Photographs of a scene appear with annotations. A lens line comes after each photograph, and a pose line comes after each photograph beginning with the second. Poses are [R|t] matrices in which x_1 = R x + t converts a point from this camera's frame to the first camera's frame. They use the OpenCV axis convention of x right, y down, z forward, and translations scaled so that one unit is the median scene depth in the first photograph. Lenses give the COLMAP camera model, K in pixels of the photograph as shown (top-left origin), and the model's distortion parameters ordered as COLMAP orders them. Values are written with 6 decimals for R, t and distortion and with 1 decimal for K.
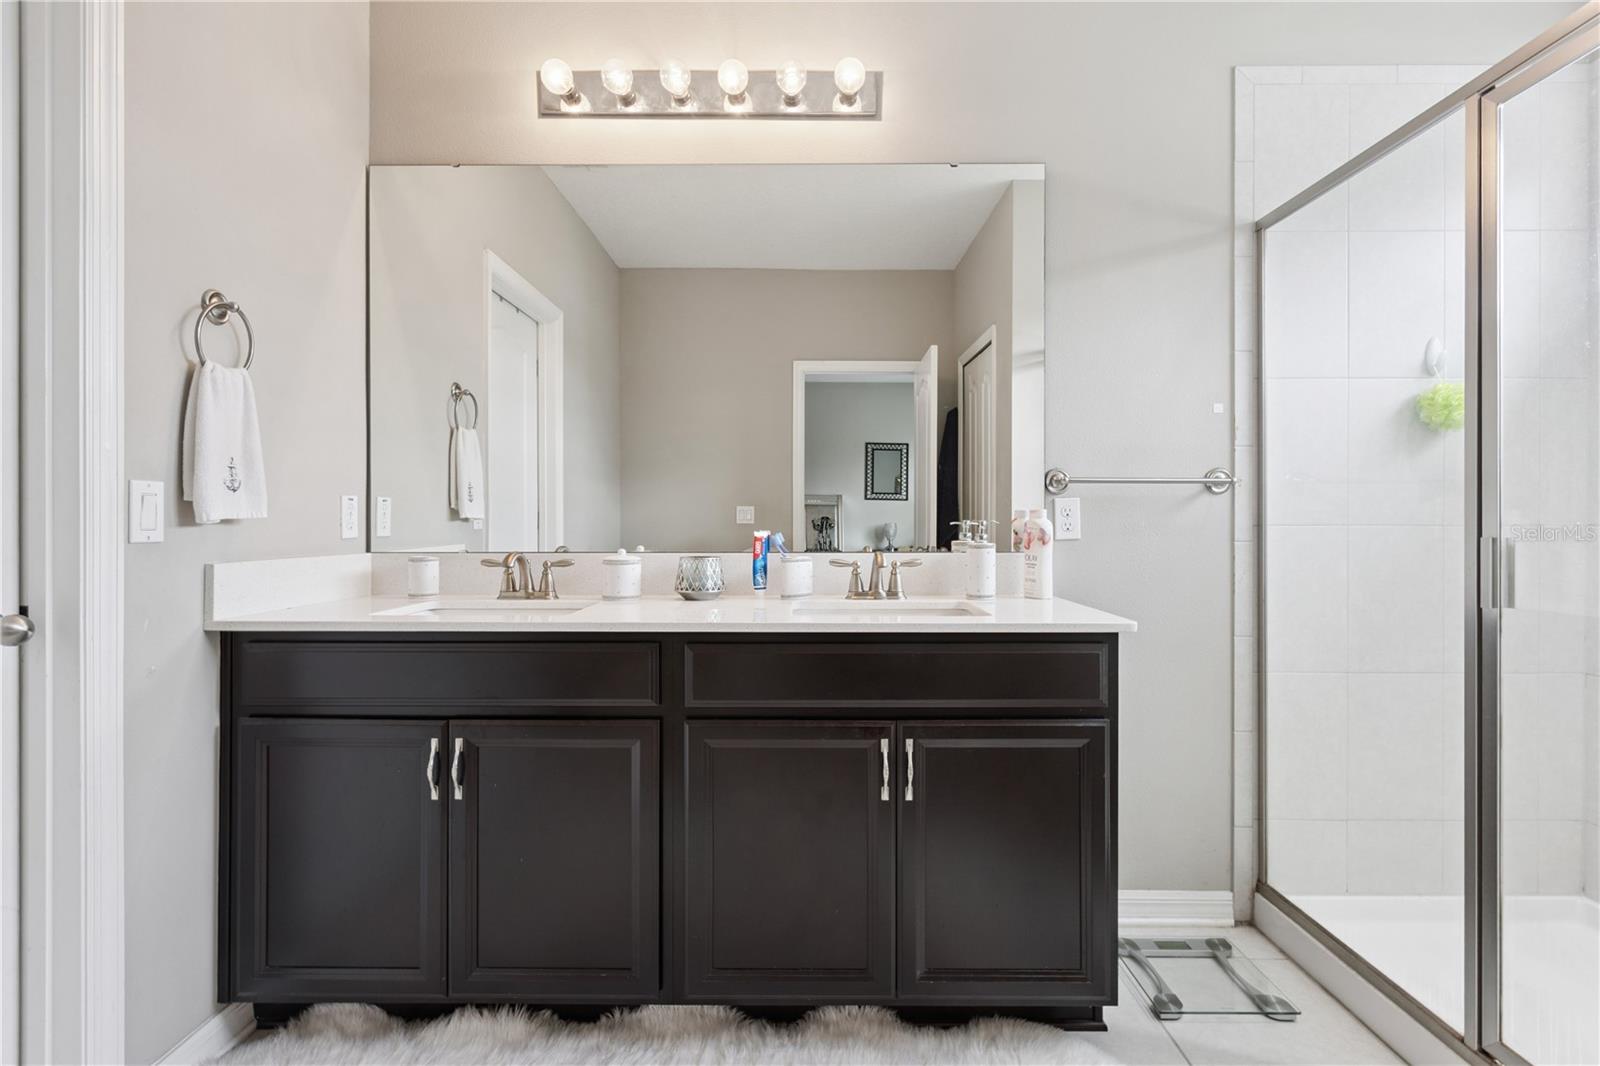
lens RADIAL K [[736.2, 0, 796.4], [0, 736.2, 522.0], [0, 0, 1]] dist [-0.001013, -0.006243]
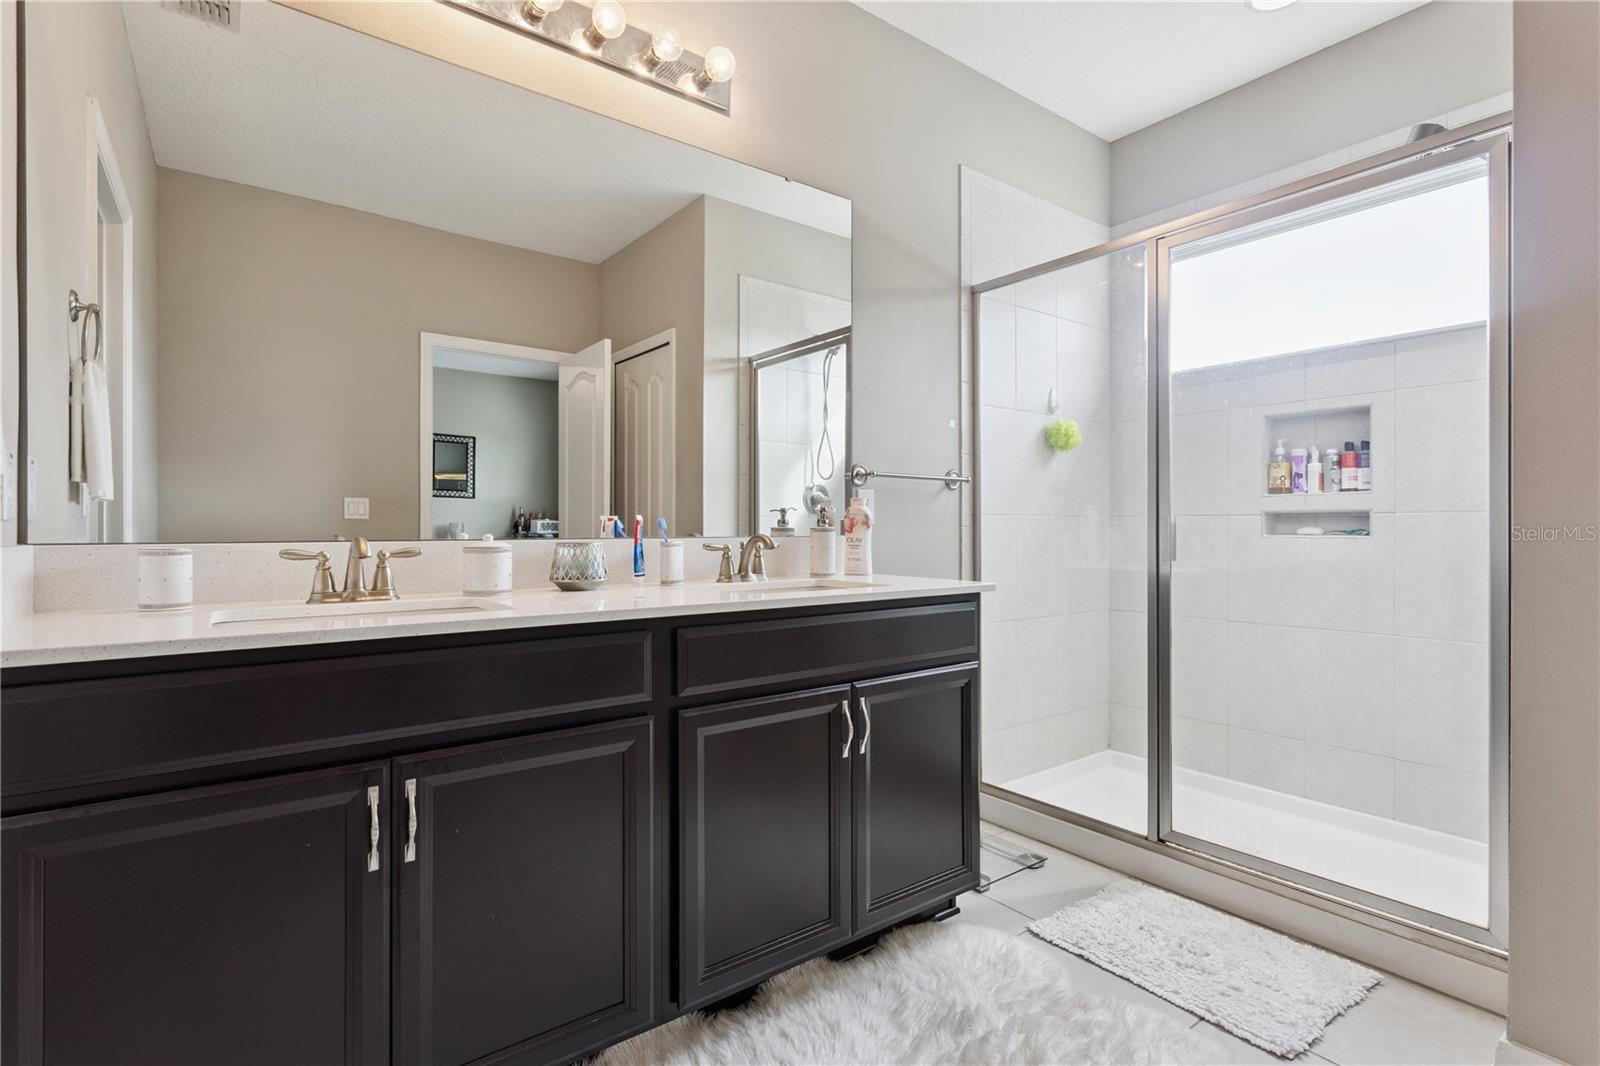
lens RADIAL K [[767.3, 0, 804.9], [0, 767.3, 518.0], [0, 0, 1]] dist [-0.000239, 0.000109]
pose [[0.787378, 0.007321, 0.616427, -0.481584], [0.001553, 0.999903, -0.013858, 0.030794], [-0.616469, 0.011869, 0.787290, 0.100396]]
